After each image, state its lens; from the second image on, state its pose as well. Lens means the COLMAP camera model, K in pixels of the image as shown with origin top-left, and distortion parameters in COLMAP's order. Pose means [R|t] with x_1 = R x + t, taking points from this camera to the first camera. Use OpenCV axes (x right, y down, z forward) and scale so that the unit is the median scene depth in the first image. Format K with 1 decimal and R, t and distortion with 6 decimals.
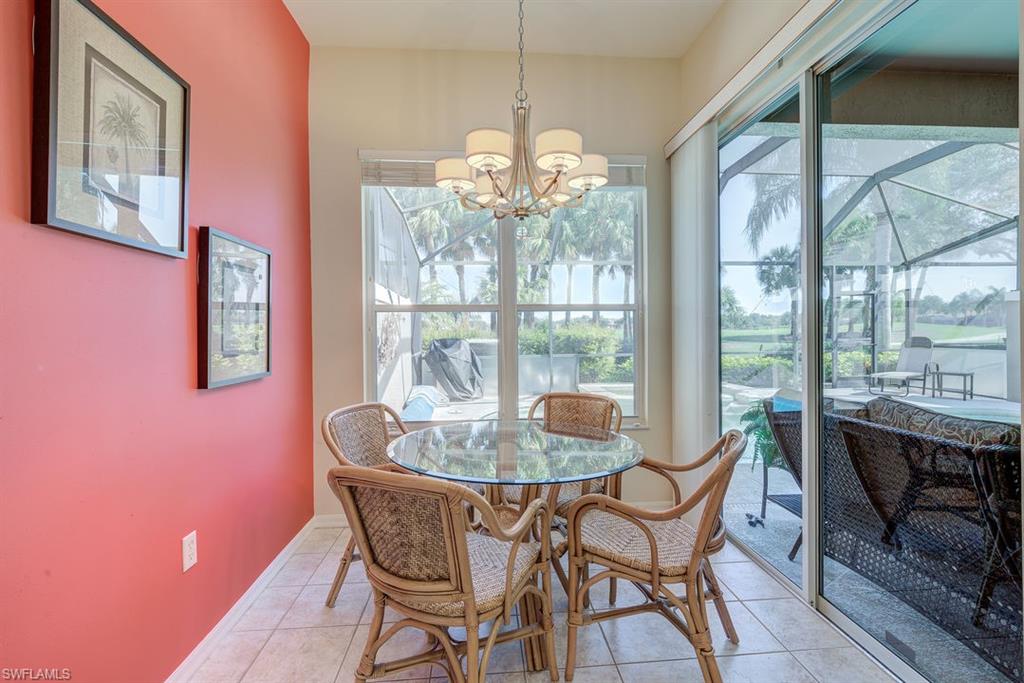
lens RADIAL K [[466.7, 0, 514.0], [0, 466.7, 335.2], [0, 0, 1]] dist [-0.010170, 0.000536]
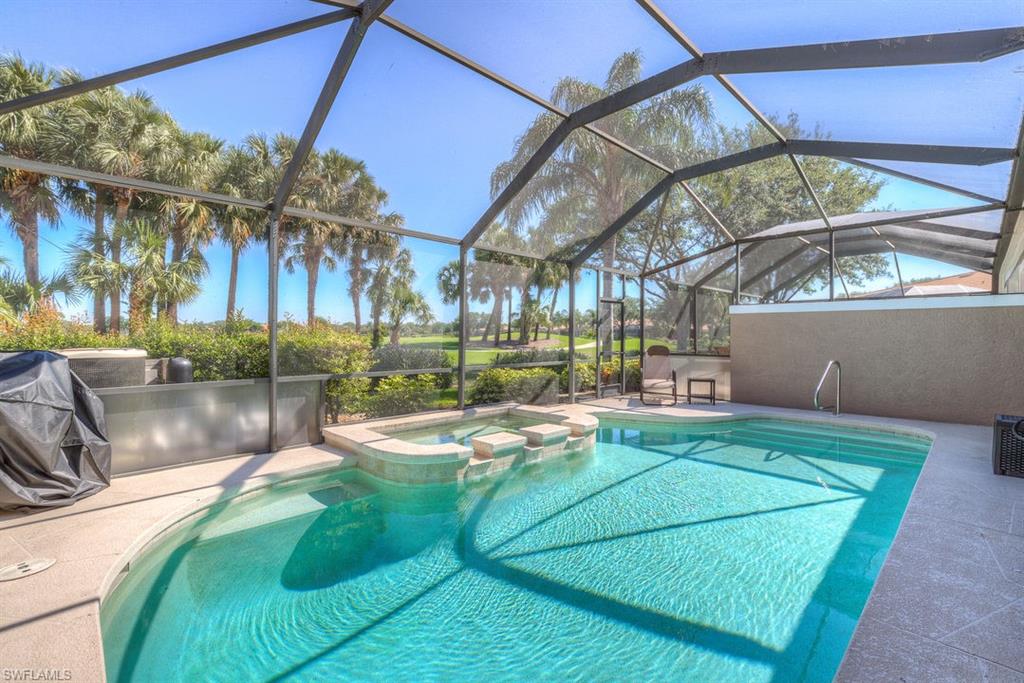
lens RADIAL K [[466.7, 0, 512.6], [0, 466.7, 337.5], [0, 0, 1]] dist [-0.010170, 0.000536]
pose [[0.764663, 0.010580, 0.644343, -0.049552], [-0.003816, 0.999922, -0.011890, 0.000262], [-0.644419, 0.006634, 0.764644, 0.366399]]
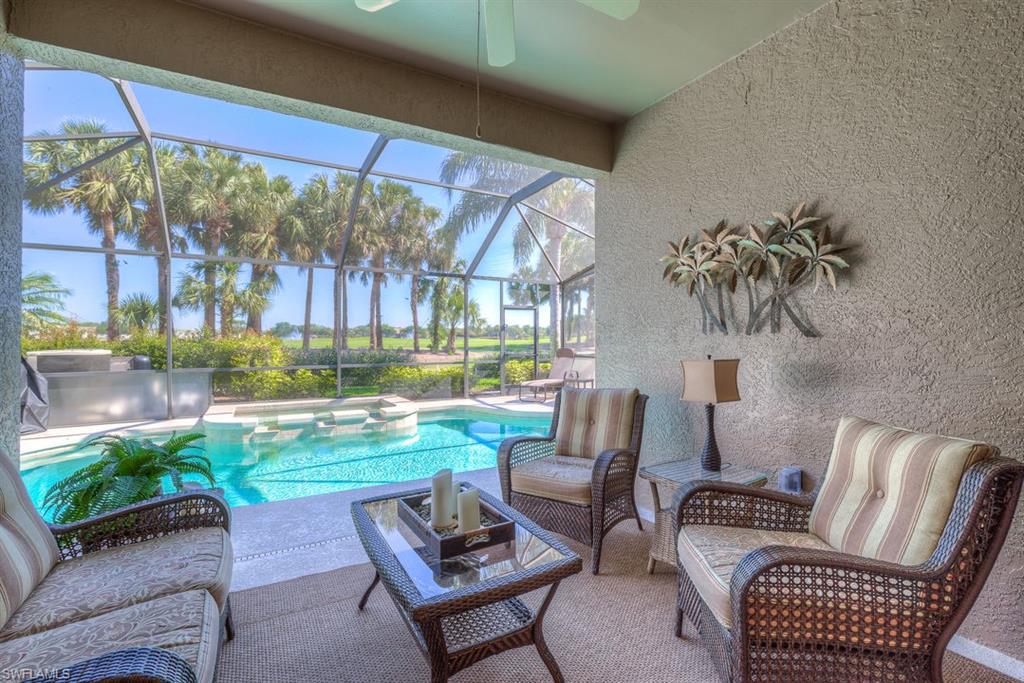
lens RADIAL K [[466.7, 0, 516.1], [0, 466.7, 338.8], [0, 0, 1]] dist [-0.010170, 0.000536]
pose [[0.903765, 0.009776, 0.427918, 0.251025], [-0.004594, 0.999903, -0.013141, -0.002736], [-0.428005, 0.009911, 0.903722, 0.020604]]
